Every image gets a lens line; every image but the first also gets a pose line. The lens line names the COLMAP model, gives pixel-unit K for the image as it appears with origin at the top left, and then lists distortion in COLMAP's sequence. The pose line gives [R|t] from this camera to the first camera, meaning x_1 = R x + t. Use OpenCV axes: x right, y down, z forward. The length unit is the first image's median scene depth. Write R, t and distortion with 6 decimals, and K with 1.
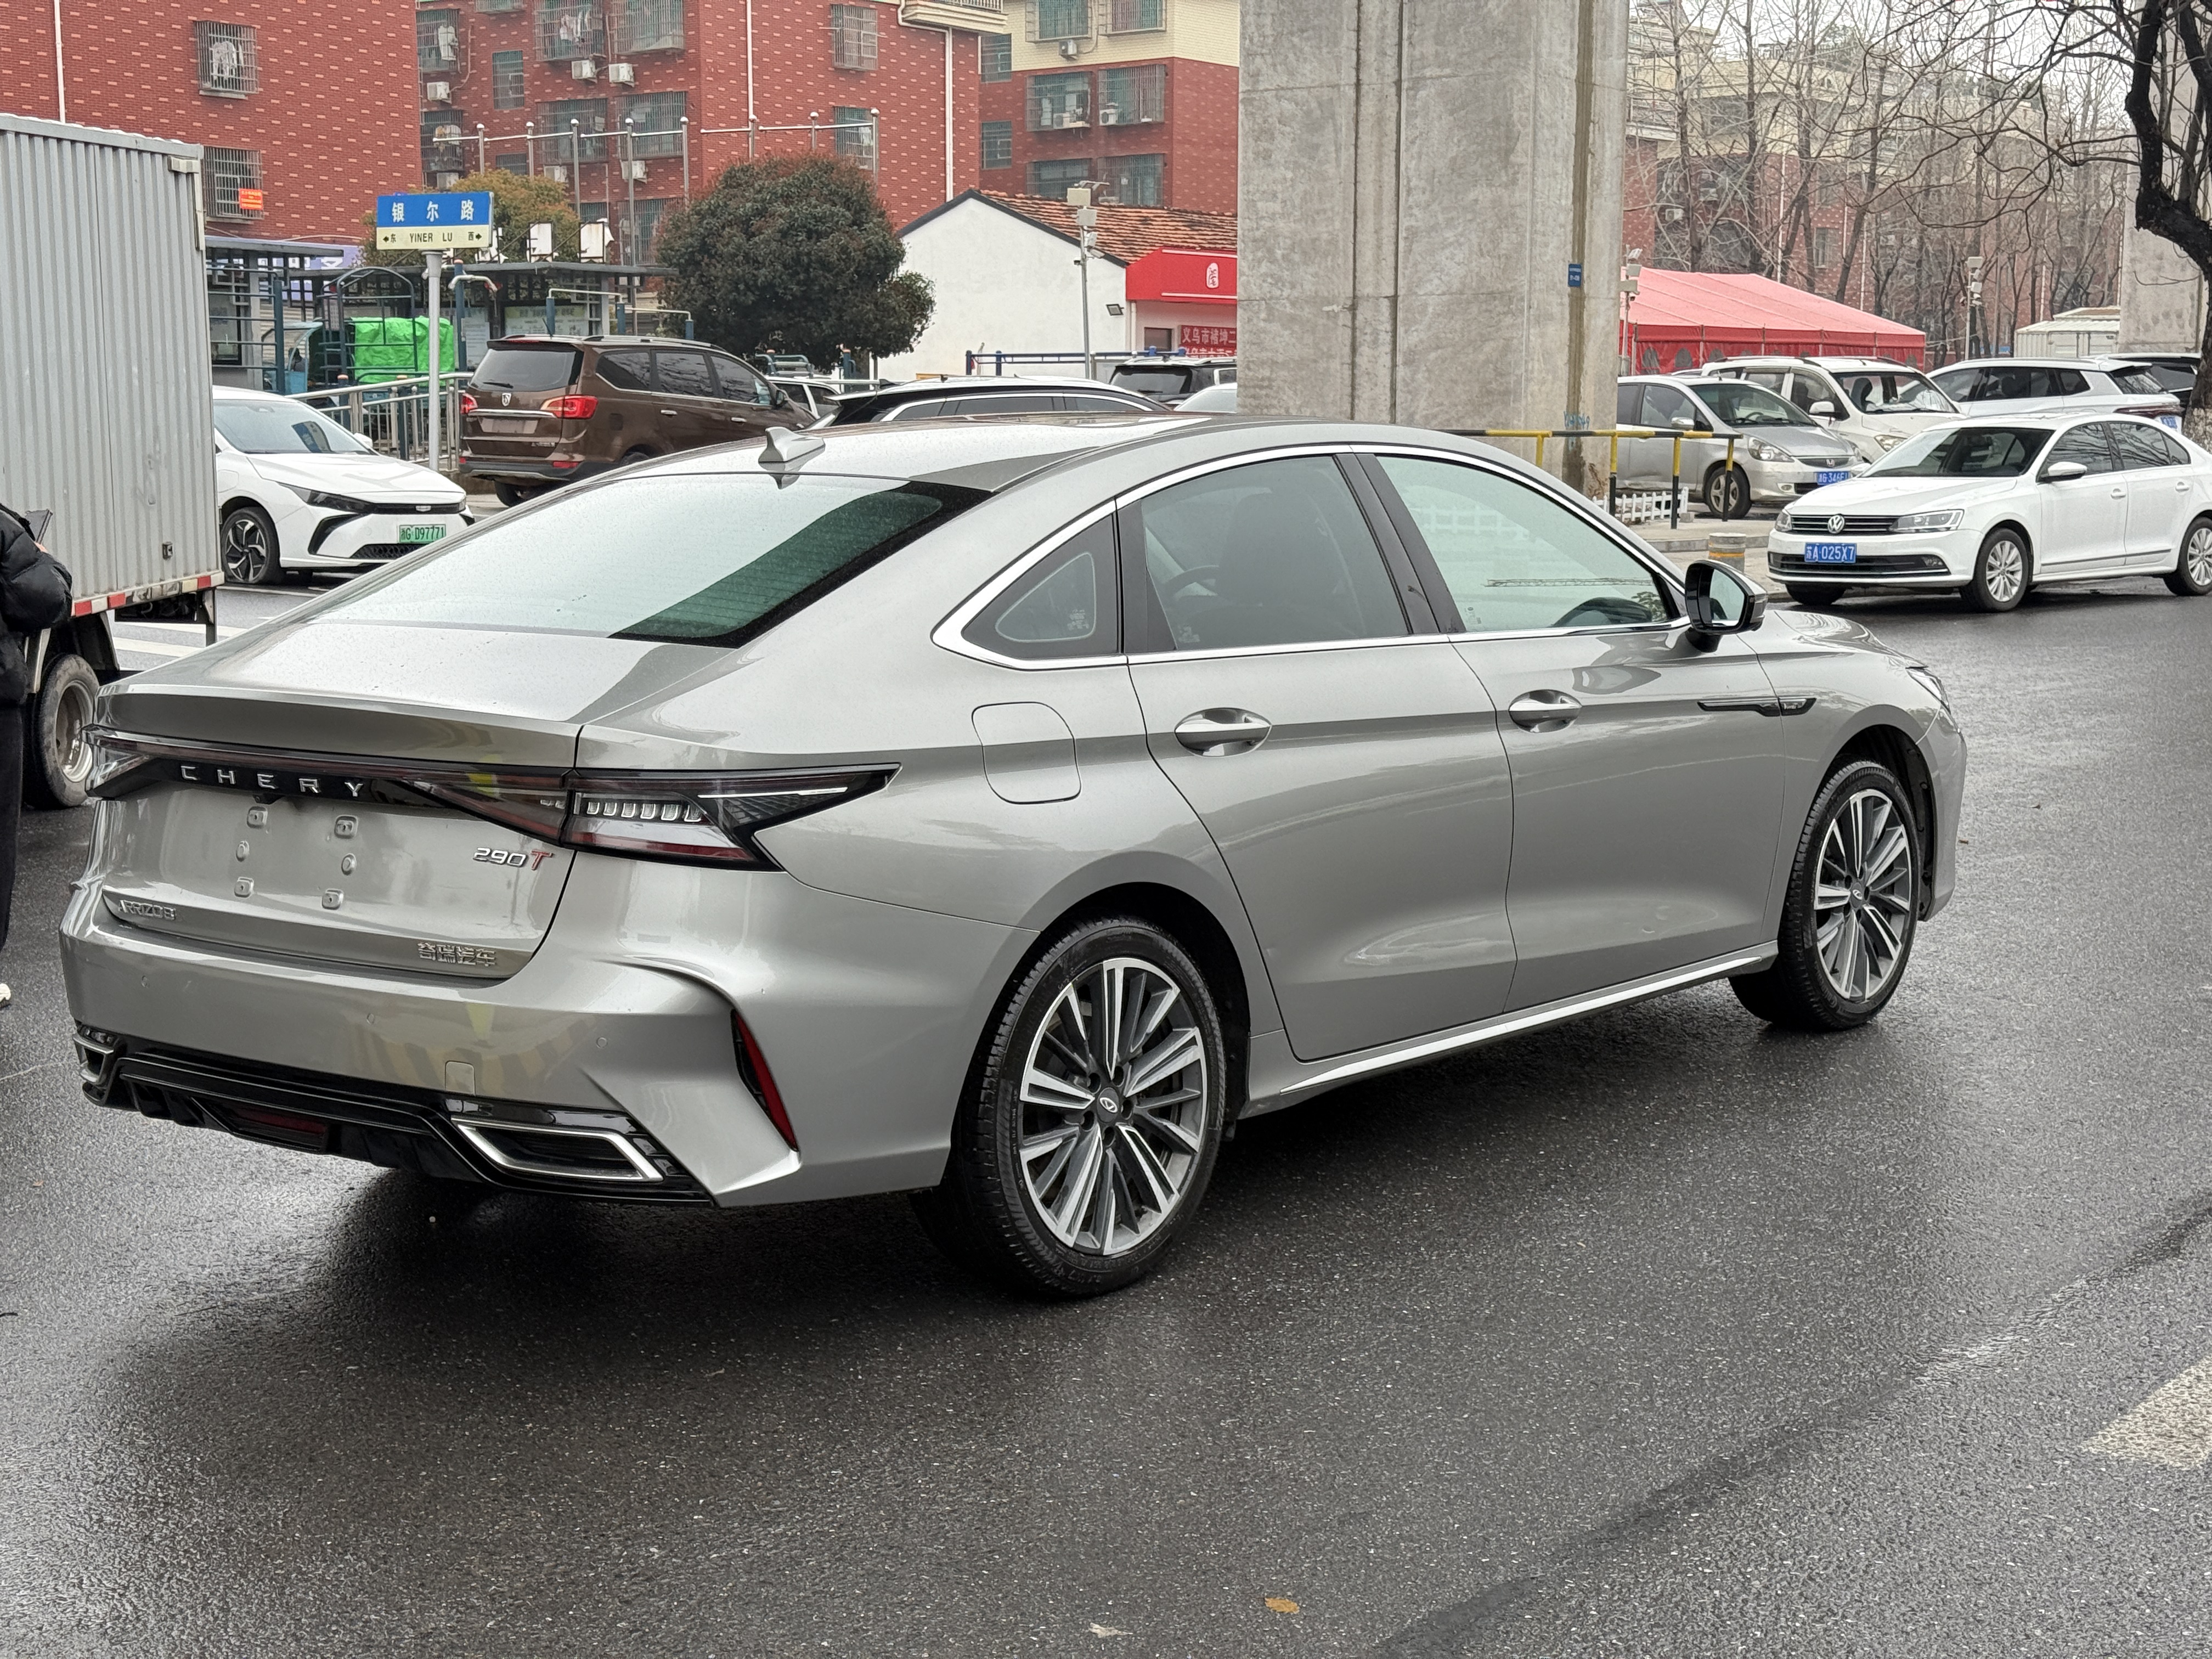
lens RADIAL K [[3115.5, 0, 1100.3], [0, 3115.5, 837.2], [0, 0, 1]] dist [0.143531, 0.000000]
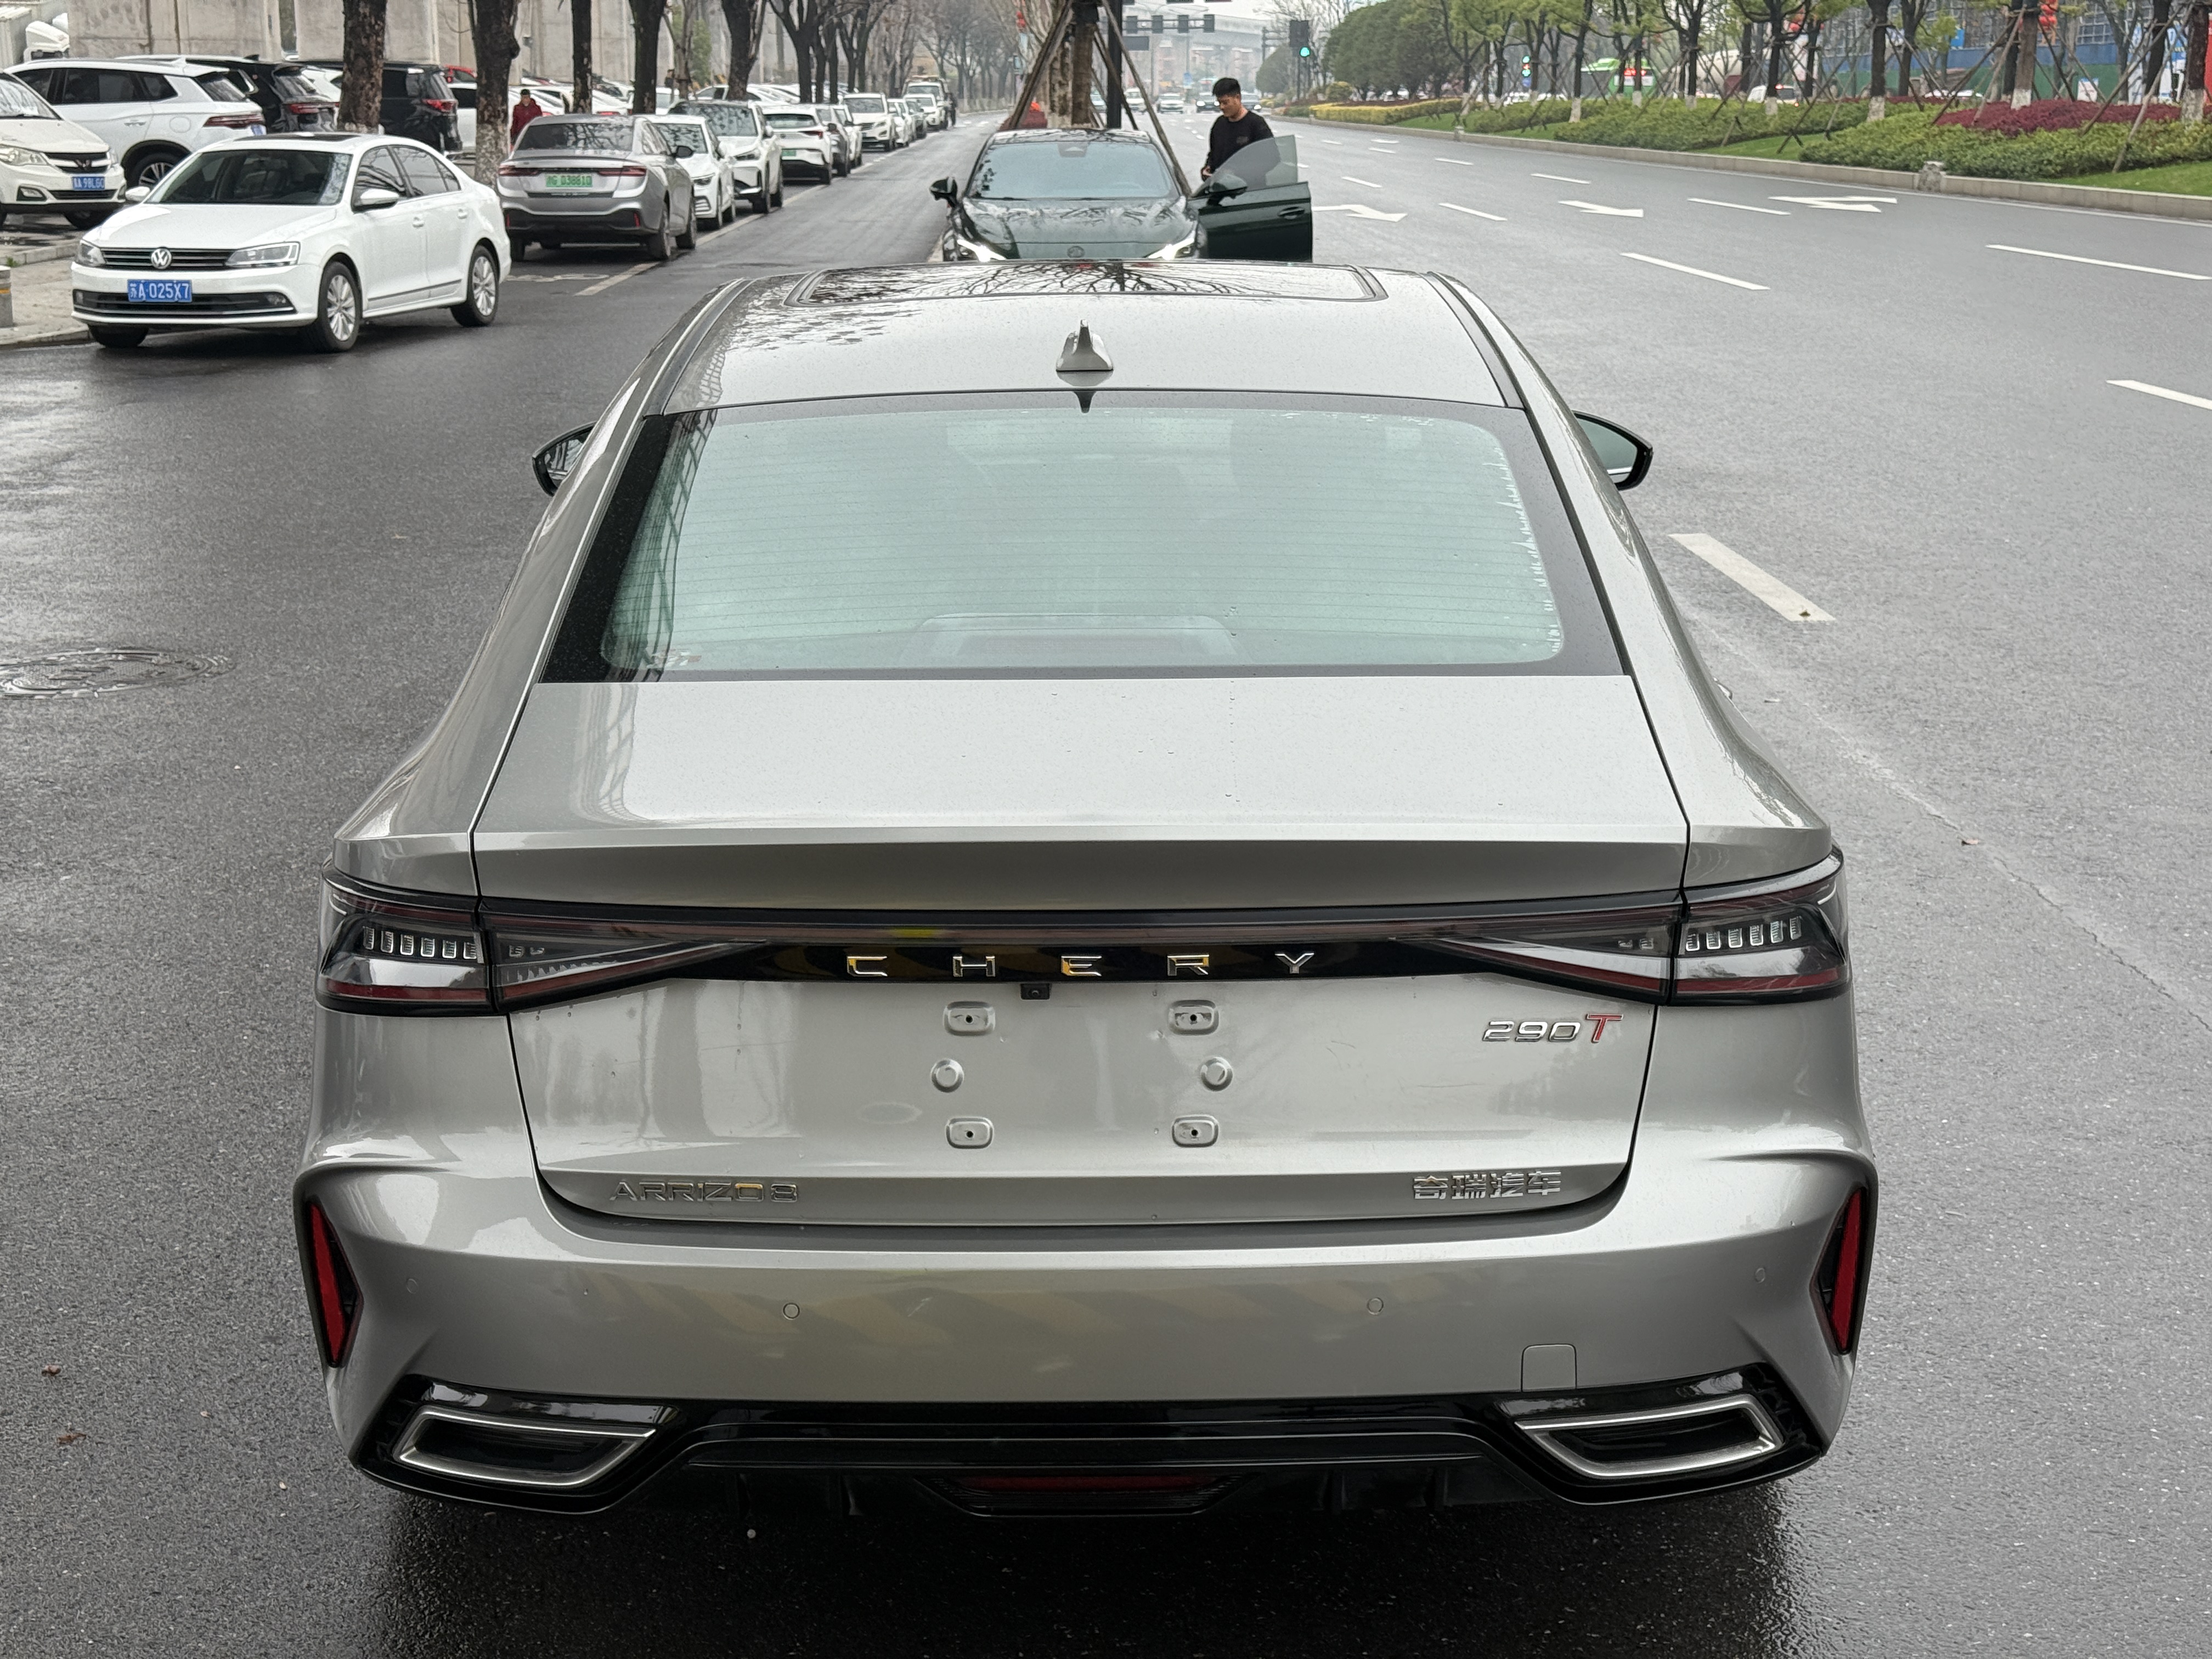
lens RADIAL K [[3115.5, 0, 1102.4], [0, 3115.5, 812.7], [0, 0, 1]] dist [0.143531, 0.000000]
pose [[0.778758, -0.135440, 0.612529, -0.132102], [0.080714, 0.989932, 0.116271, -0.024804], [-0.622110, -0.041108, 0.781850, 0.105997]]
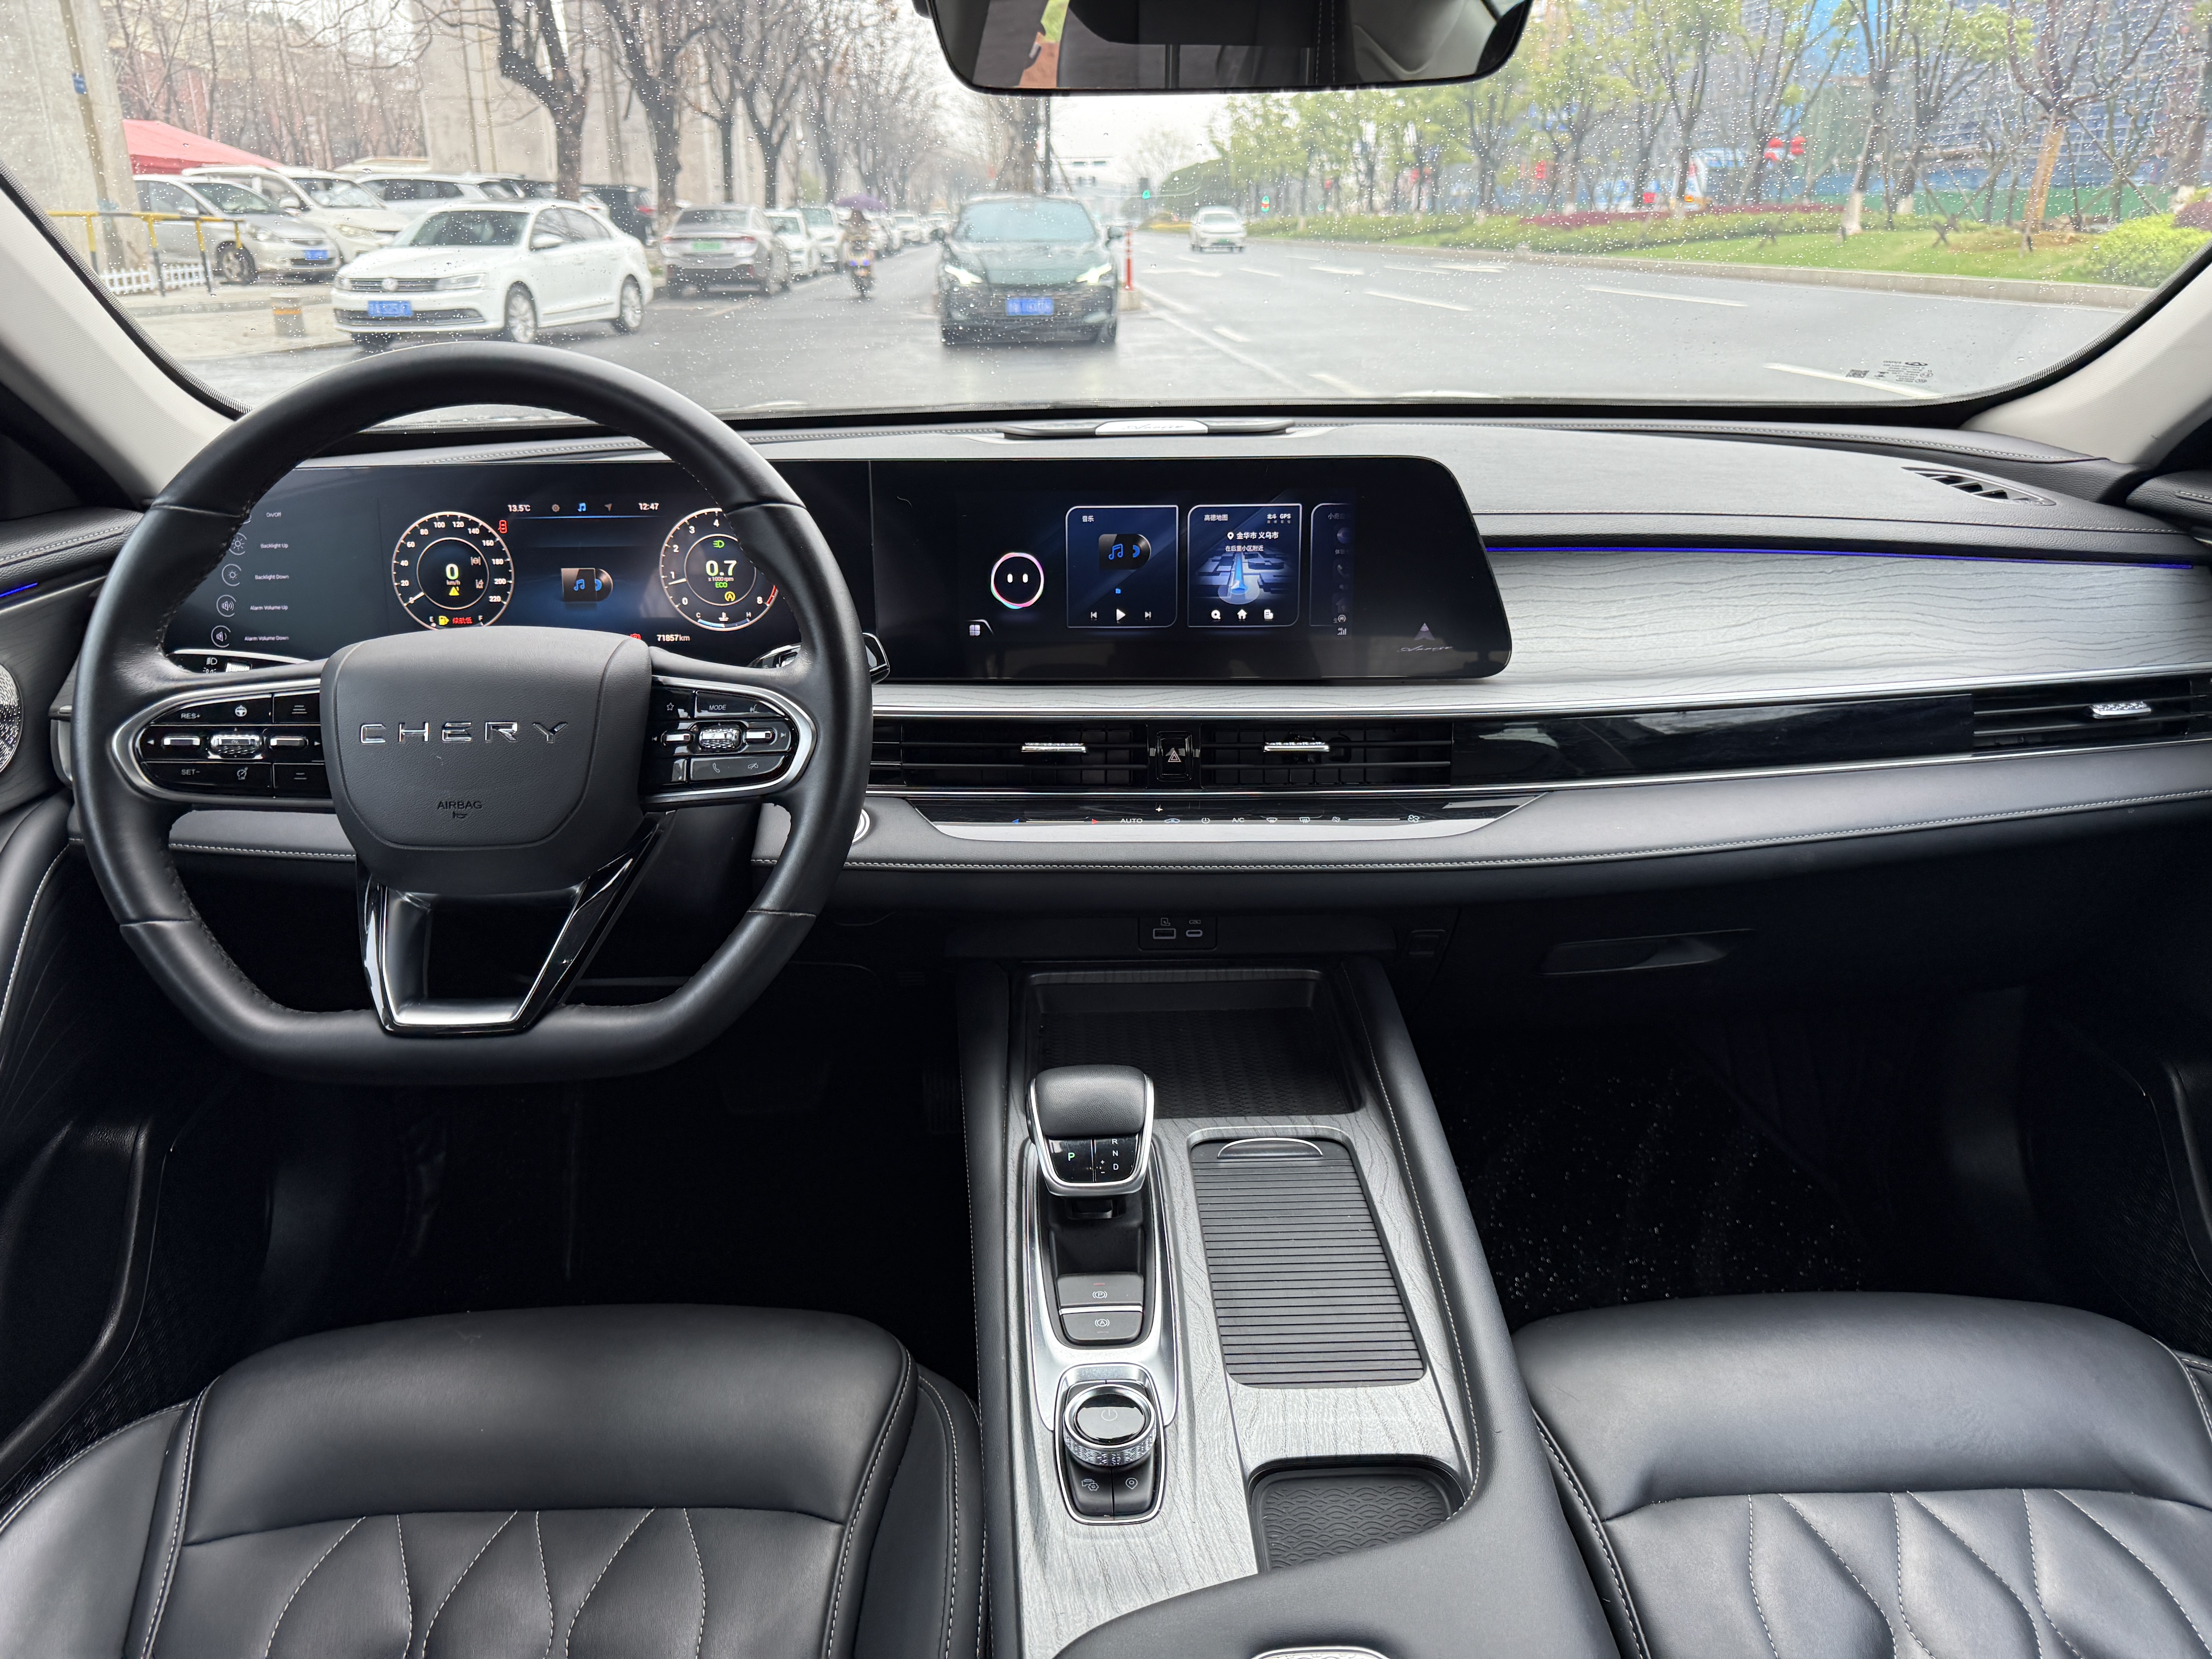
lens RADIAL K [[1582.2, 0, 1102.5], [0, 1582.2, 825.5], [0, 0, 1]] dist [0.033684, -0.035996]
pose [[0.753540, -0.228365, 0.616463, -0.000903], [0.085153, 0.963732, 0.252922, -0.024699], [-0.651864, -0.138093, 0.745657, 0.277236]]
